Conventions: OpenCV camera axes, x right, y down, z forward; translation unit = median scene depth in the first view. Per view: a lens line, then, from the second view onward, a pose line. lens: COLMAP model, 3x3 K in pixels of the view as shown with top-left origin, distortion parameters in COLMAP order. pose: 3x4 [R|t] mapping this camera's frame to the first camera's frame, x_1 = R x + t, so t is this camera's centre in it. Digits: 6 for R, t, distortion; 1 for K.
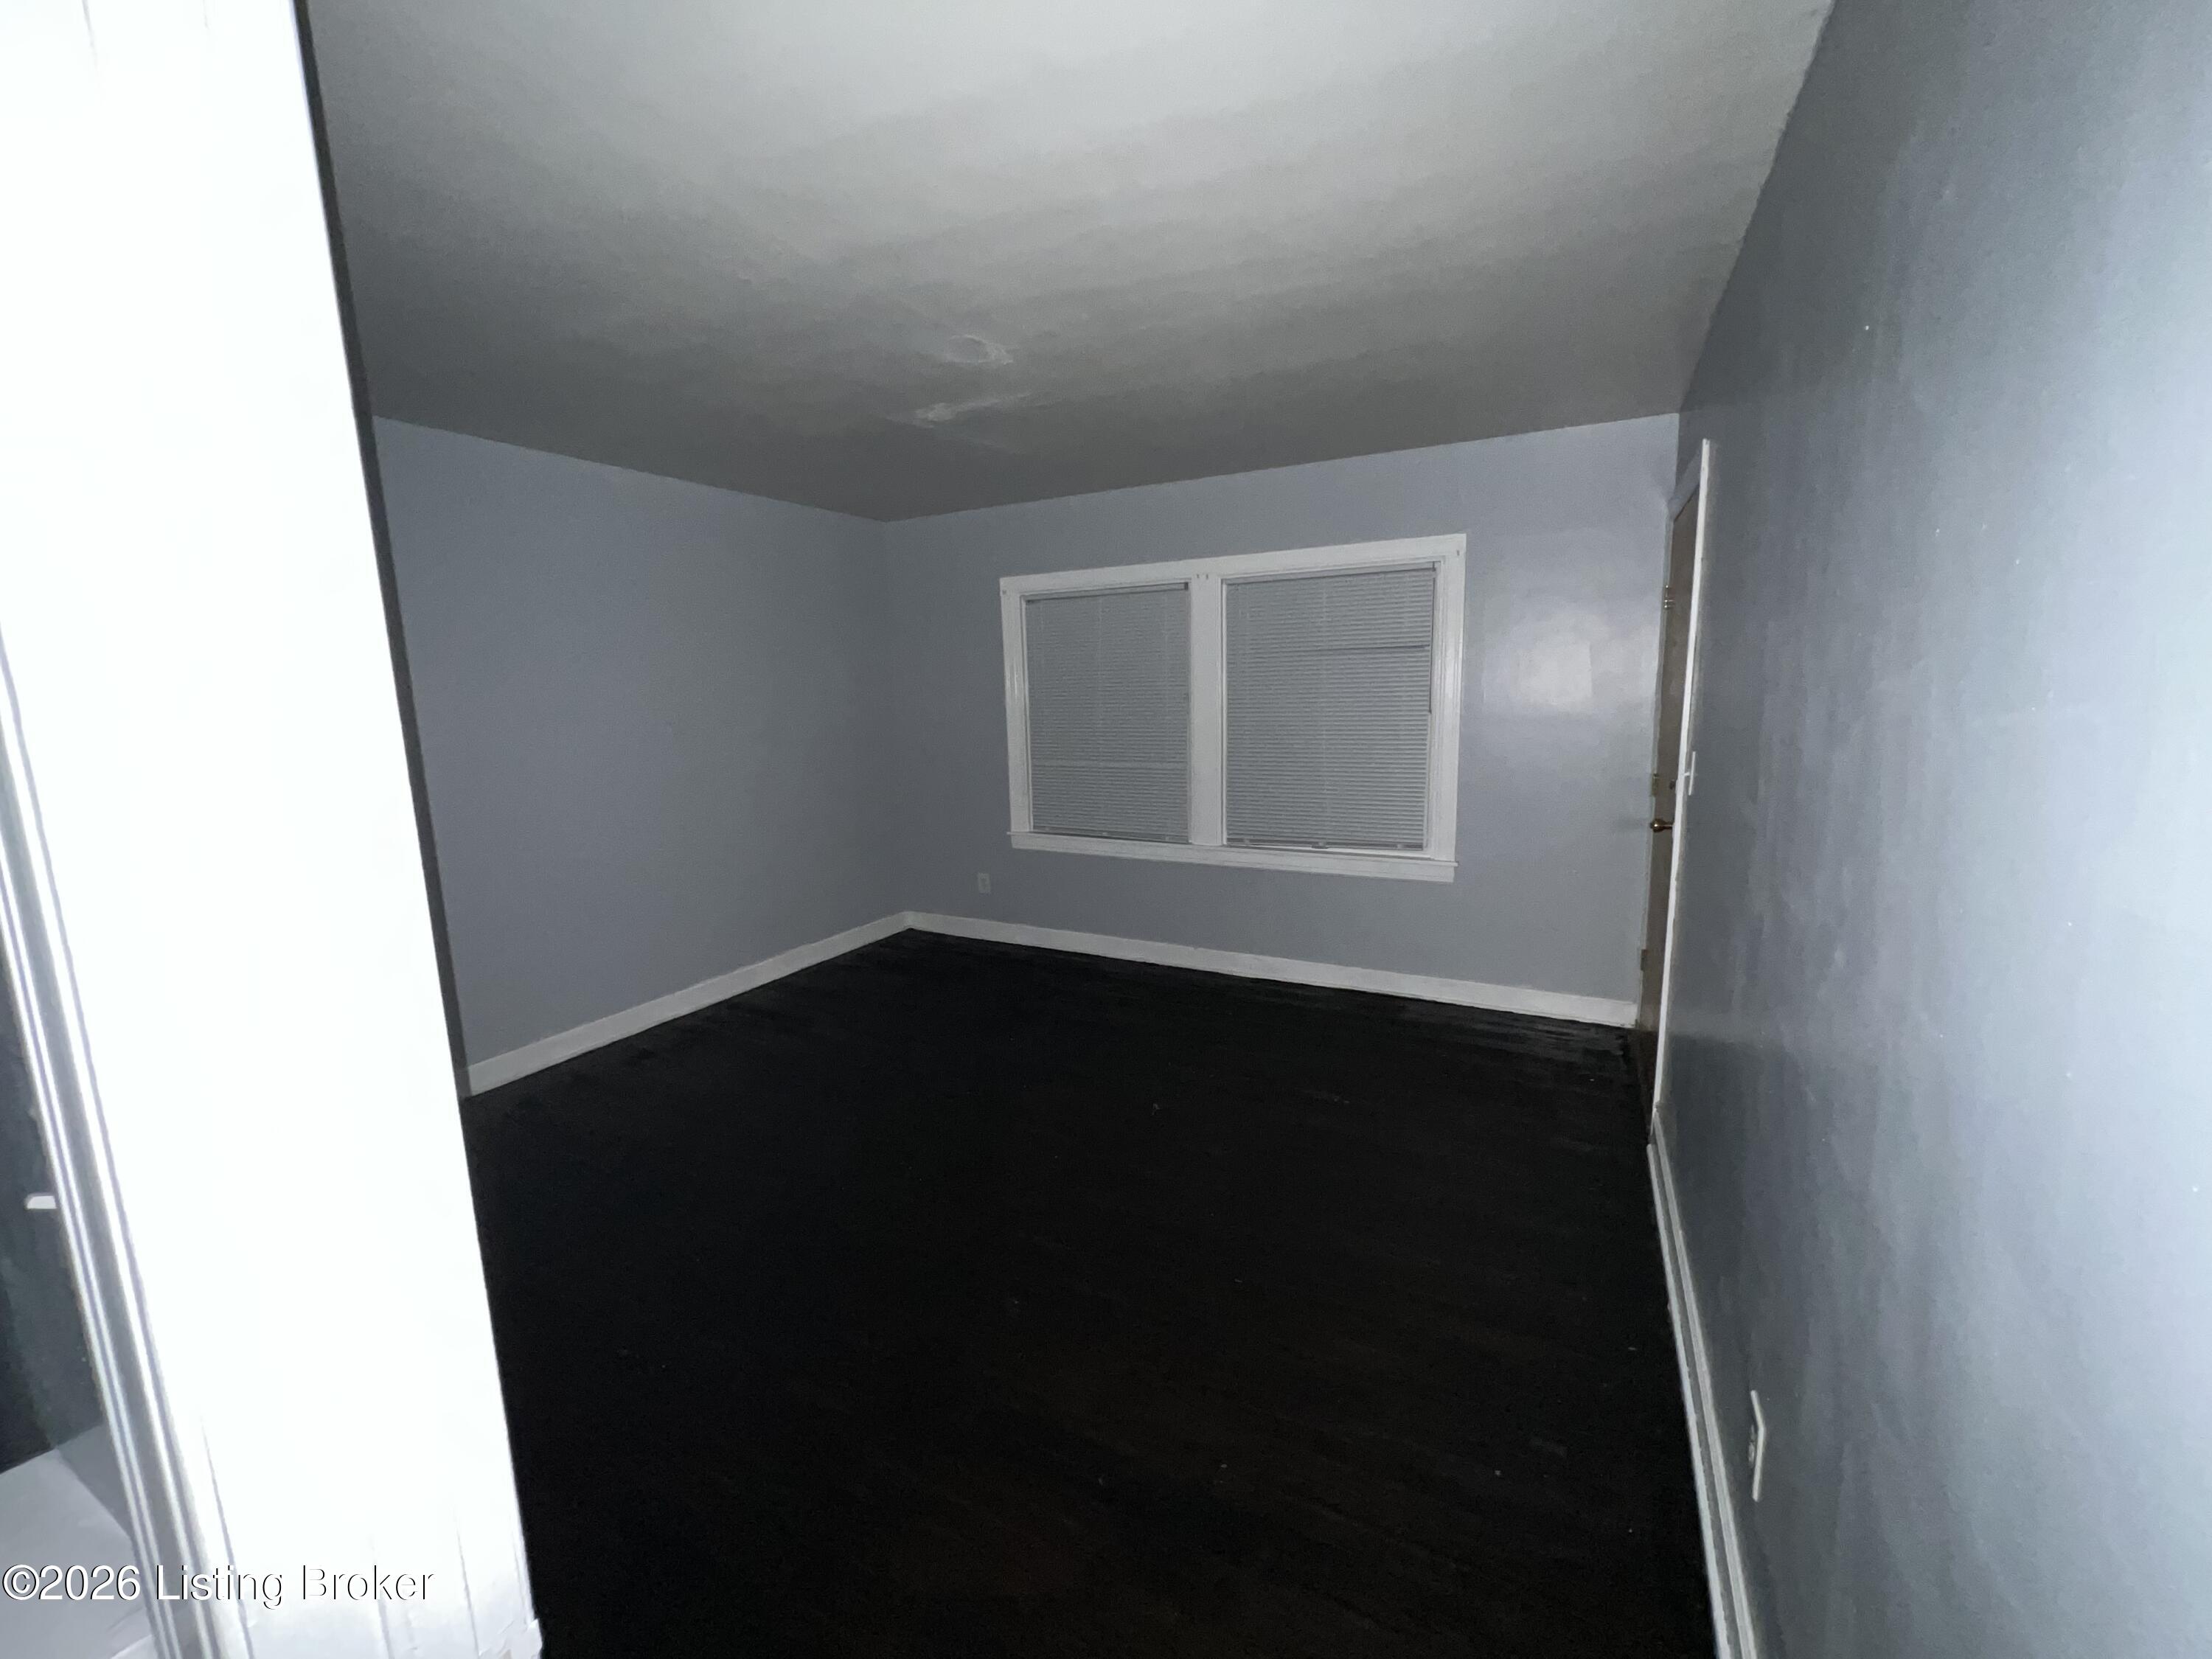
lens RADIAL K [[885.9, 0, 1106.0], [0, 885.9, 829.5], [0, 0, 1]] dist [0.000781, 0.000015]
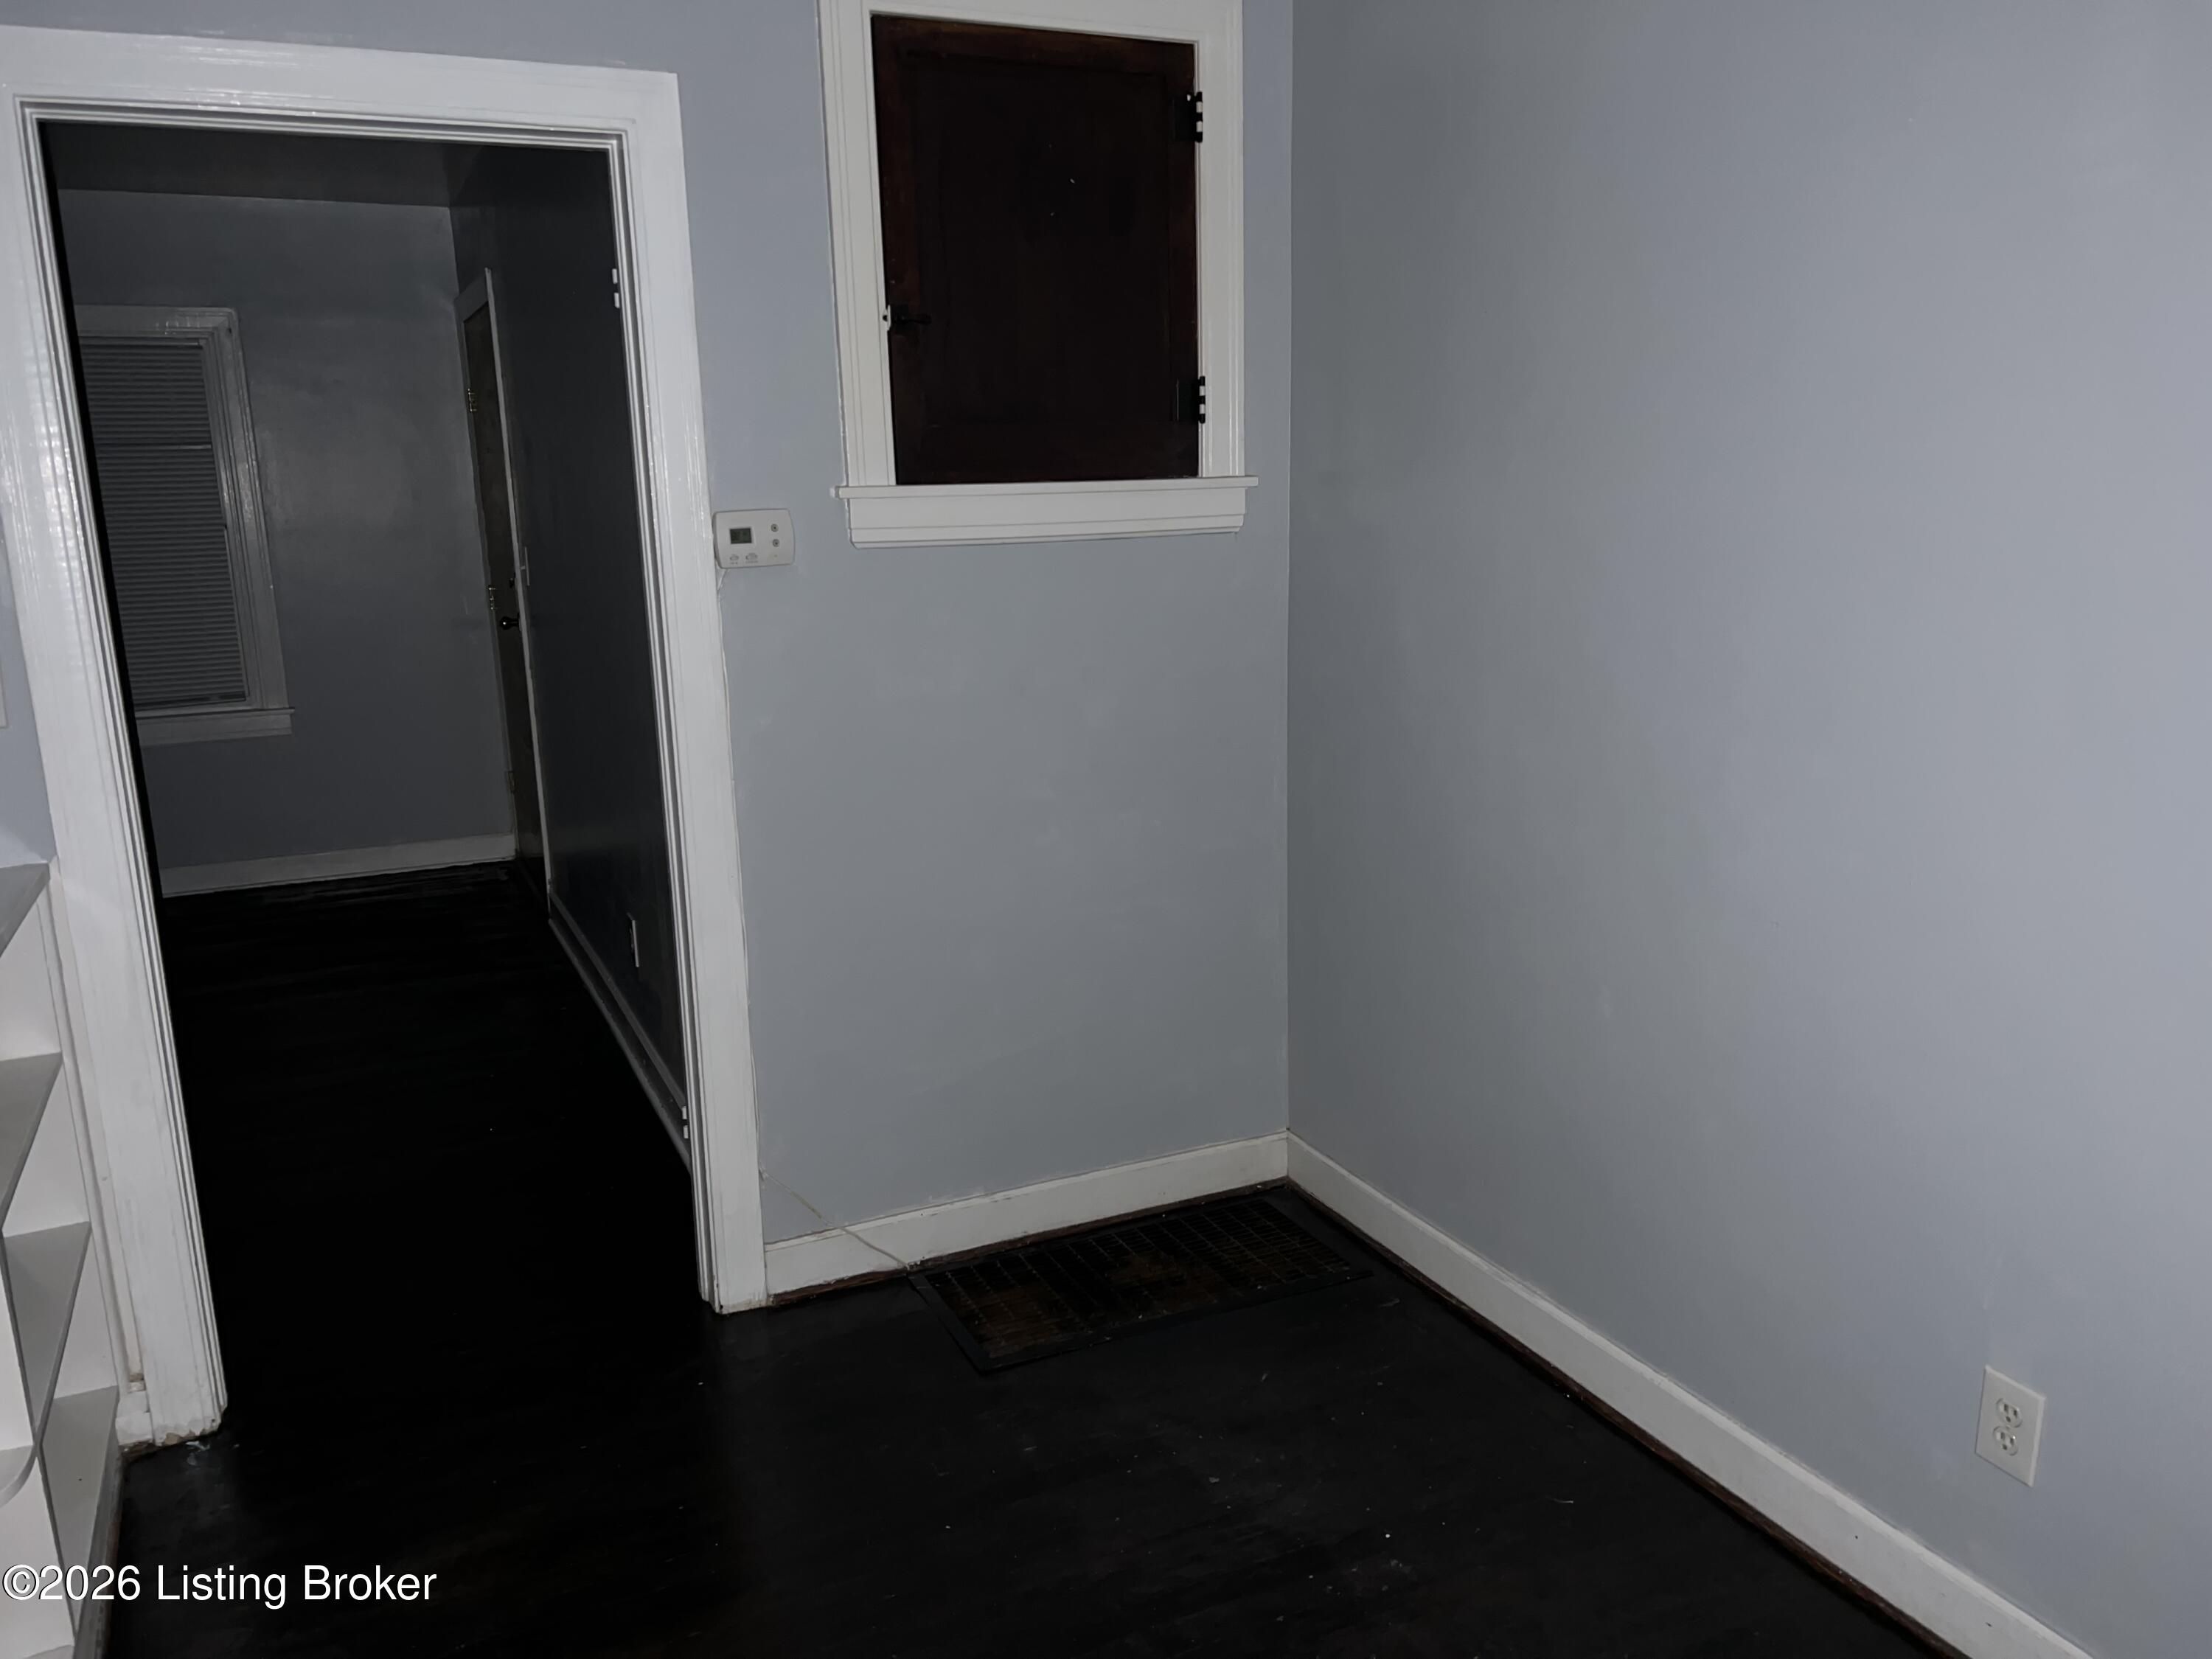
lens RADIAL K [[1683.8, 0, 1106.0], [0, 1683.8, 829.5], [0, 0, 1]] dist [-0.022523, -0.001687]
pose [[0.596803, -0.166224, 0.784981, -0.355969], [0.135895, 0.985113, 0.105286, 0.079038], [-0.790796, 0.043840, 0.610507, -0.493008]]
